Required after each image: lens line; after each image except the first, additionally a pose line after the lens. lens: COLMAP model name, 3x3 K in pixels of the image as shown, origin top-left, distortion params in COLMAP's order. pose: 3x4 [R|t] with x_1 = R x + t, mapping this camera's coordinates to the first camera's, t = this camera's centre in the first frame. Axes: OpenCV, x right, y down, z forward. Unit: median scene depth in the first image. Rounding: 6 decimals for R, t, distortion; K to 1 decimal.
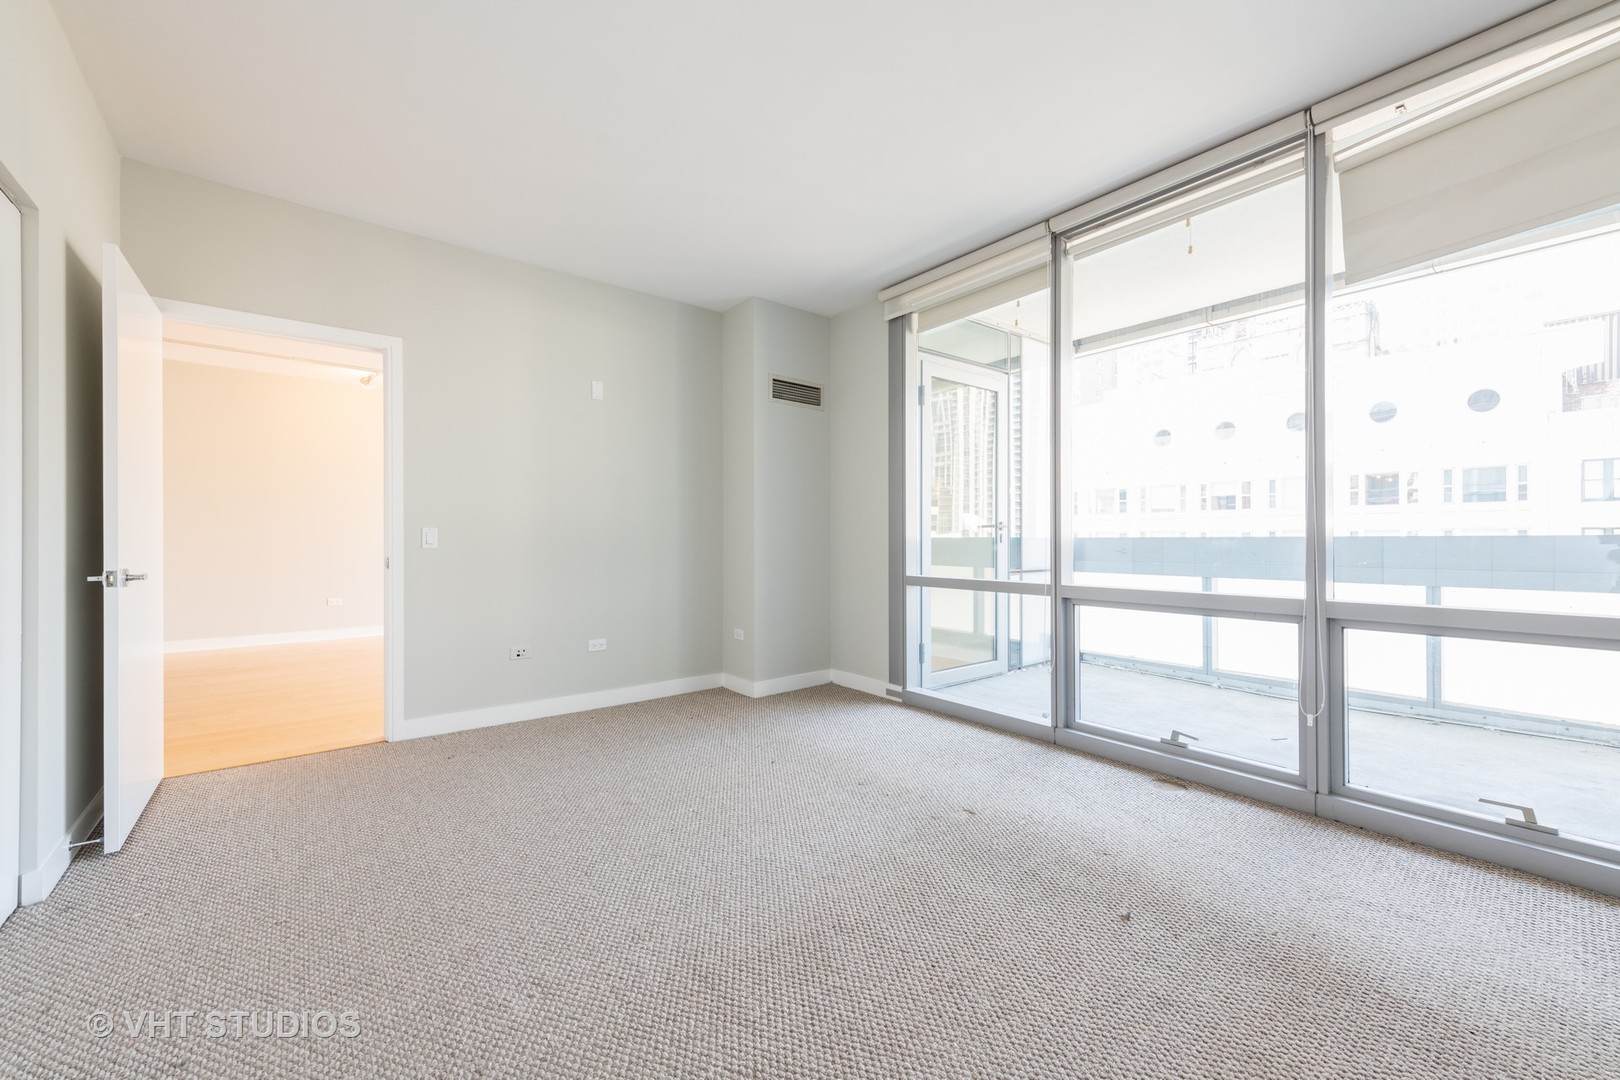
lens RADIAL K [[643.2, 0, 831.1], [0, 643.2, 543.3], [0, 0, 1]] dist [0.006833, -0.000247]
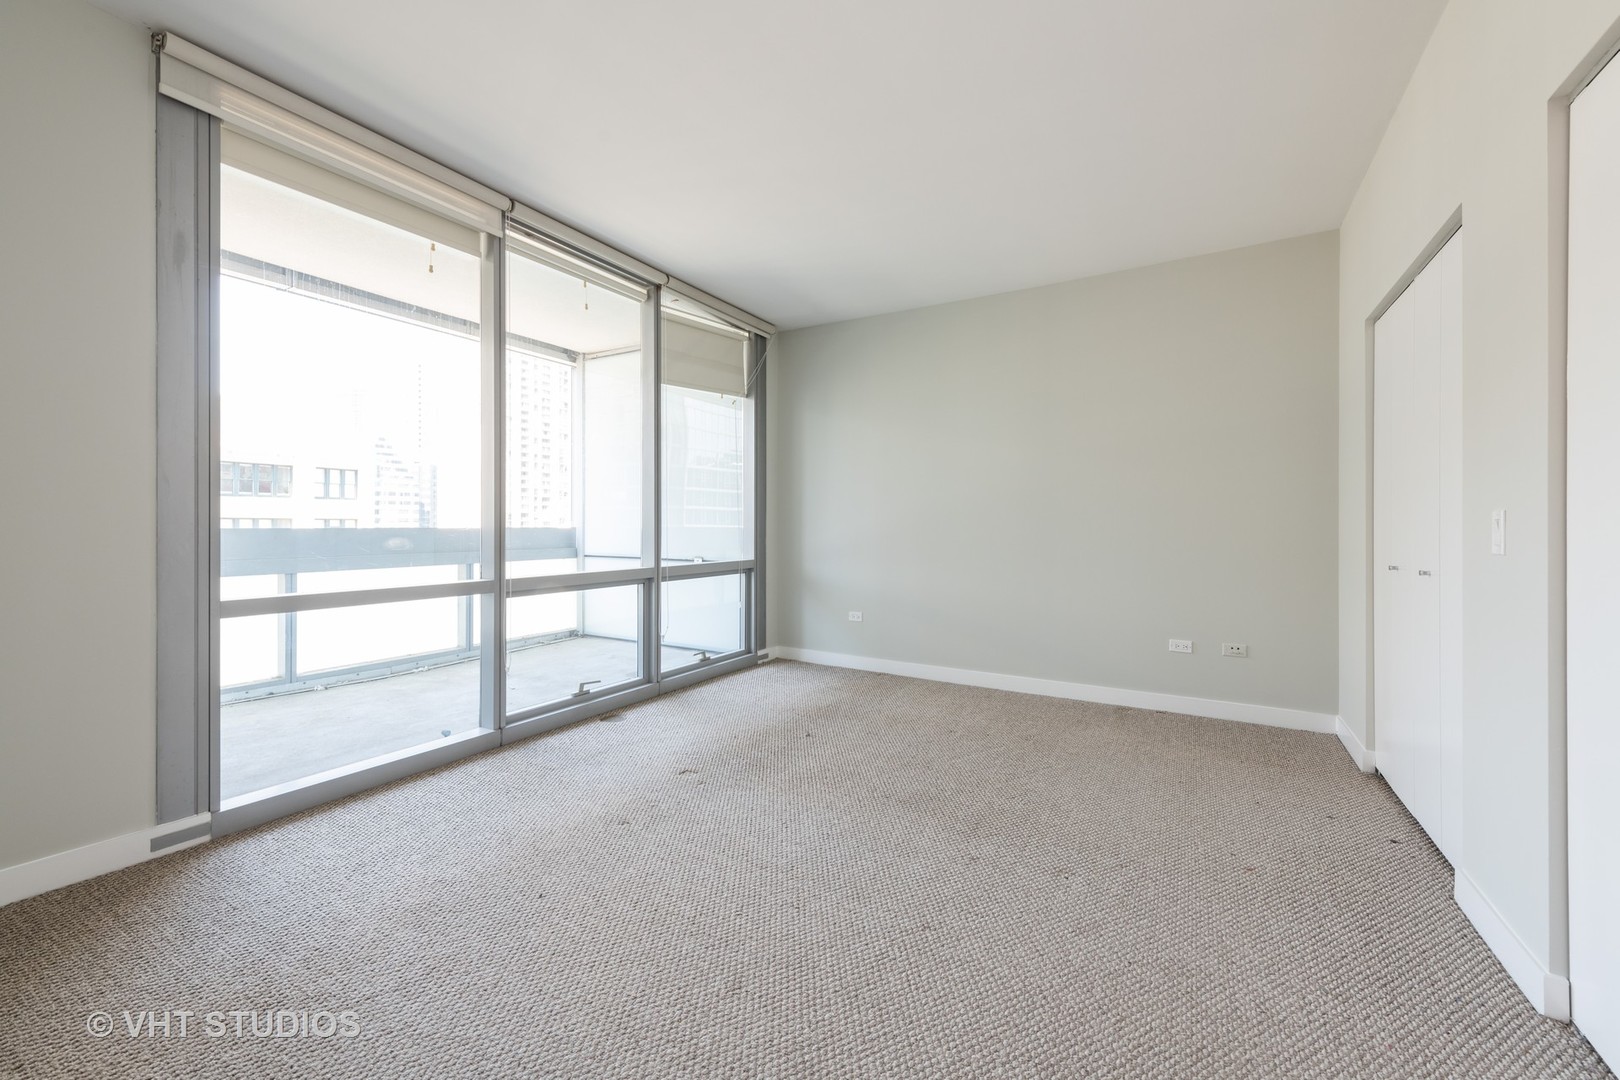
lens RADIAL K [[643.2, 0, 809.9], [0, 643.2, 523.6], [0, 0, 1]] dist [0.006833, -0.000247]
pose [[-0.345851, 0.005143, 0.938275, -0.550465], [0.007161, 0.999970, -0.002841, -0.008855], [-0.938262, 0.005737, -0.345878, 0.702359]]
